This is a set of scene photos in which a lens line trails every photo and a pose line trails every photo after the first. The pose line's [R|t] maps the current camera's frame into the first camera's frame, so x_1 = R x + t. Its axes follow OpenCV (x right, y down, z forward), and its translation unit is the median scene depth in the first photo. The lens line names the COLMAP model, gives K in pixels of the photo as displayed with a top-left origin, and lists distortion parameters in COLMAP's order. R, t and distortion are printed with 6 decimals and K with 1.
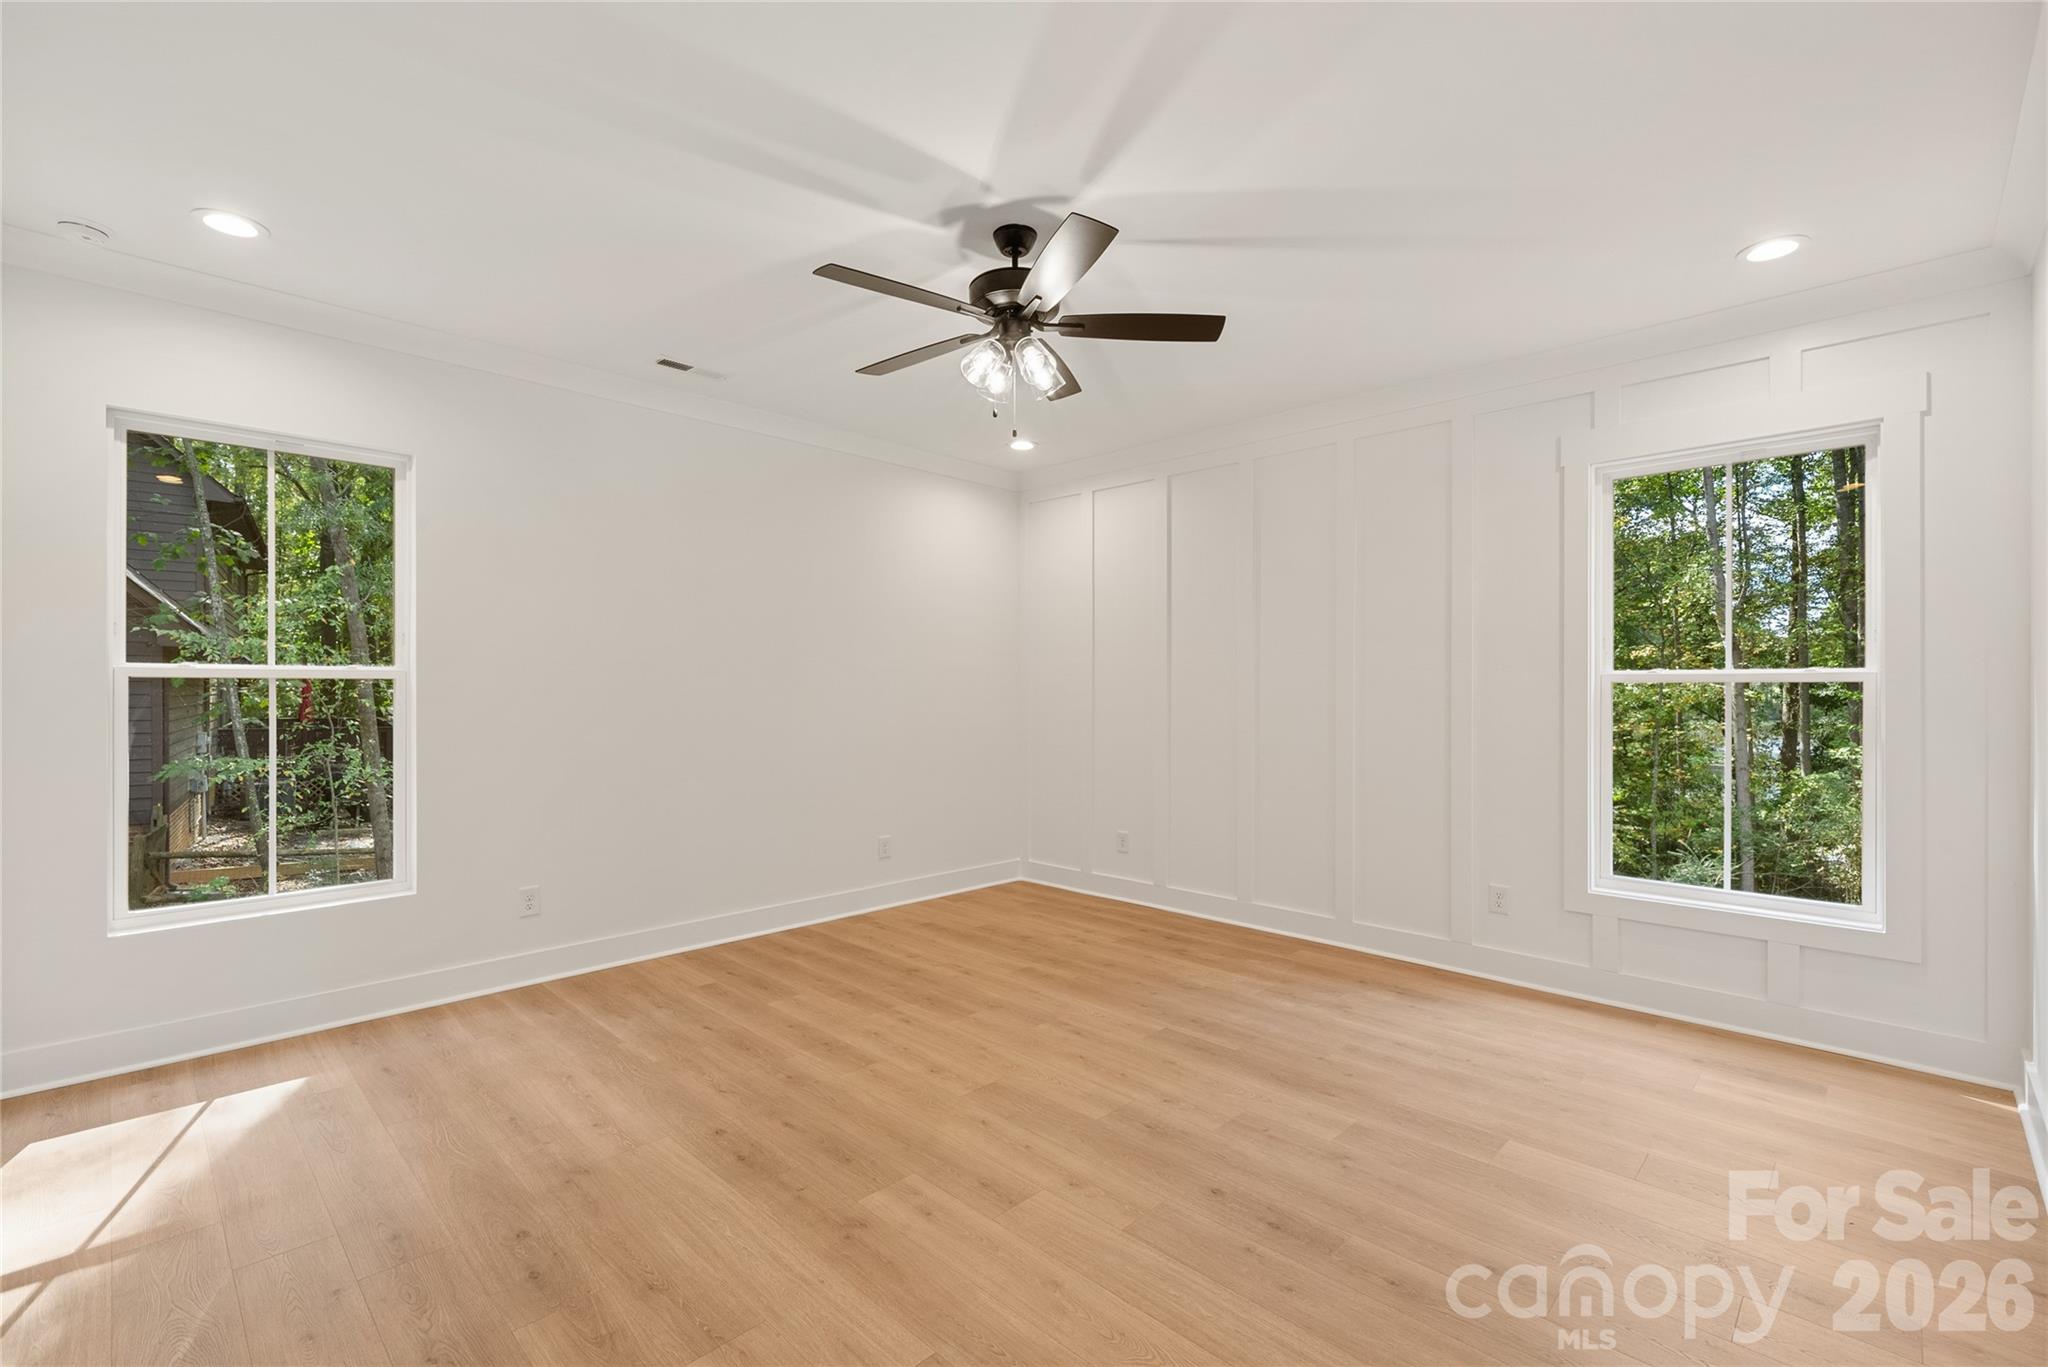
lens RADIAL K [[888.9, 0, 1025.1], [0, 888.9, 691.6], [0, 0, 1]] dist [-0.001070, -0.000355]
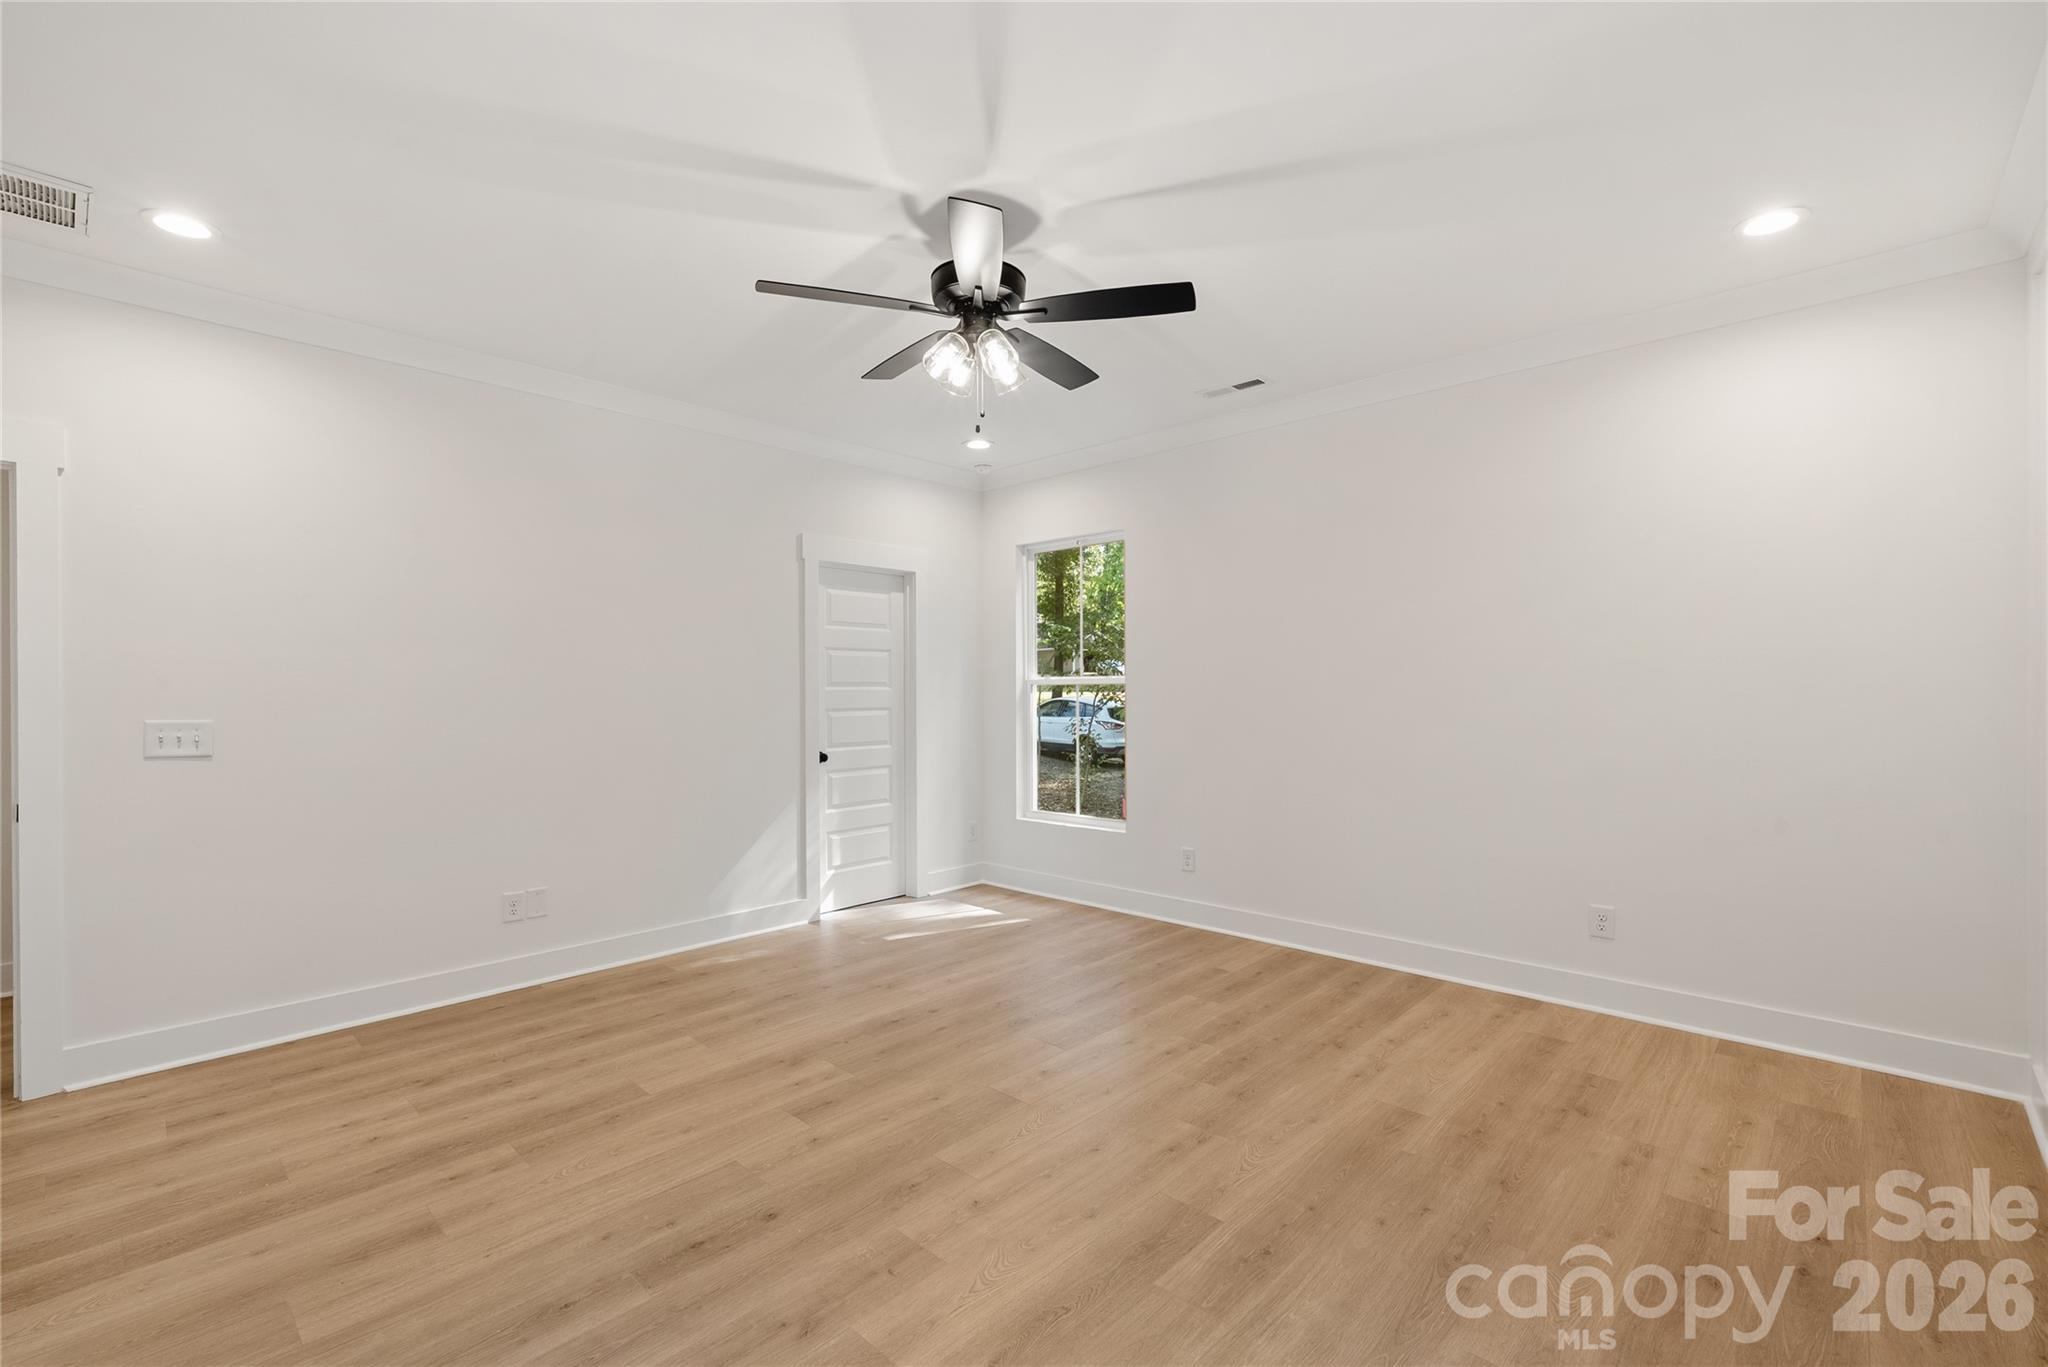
lens RADIAL K [[888.9, 0, 1013.1], [0, 888.9, 691.0], [0, 0, 1]] dist [-0.001070, -0.000355]
pose [[0.009840, -0.000179, -0.999952, 0.736907], [0.002941, 0.999996, -0.000150, -0.002003], [0.999947, -0.002939, 0.009840, 0.785813]]
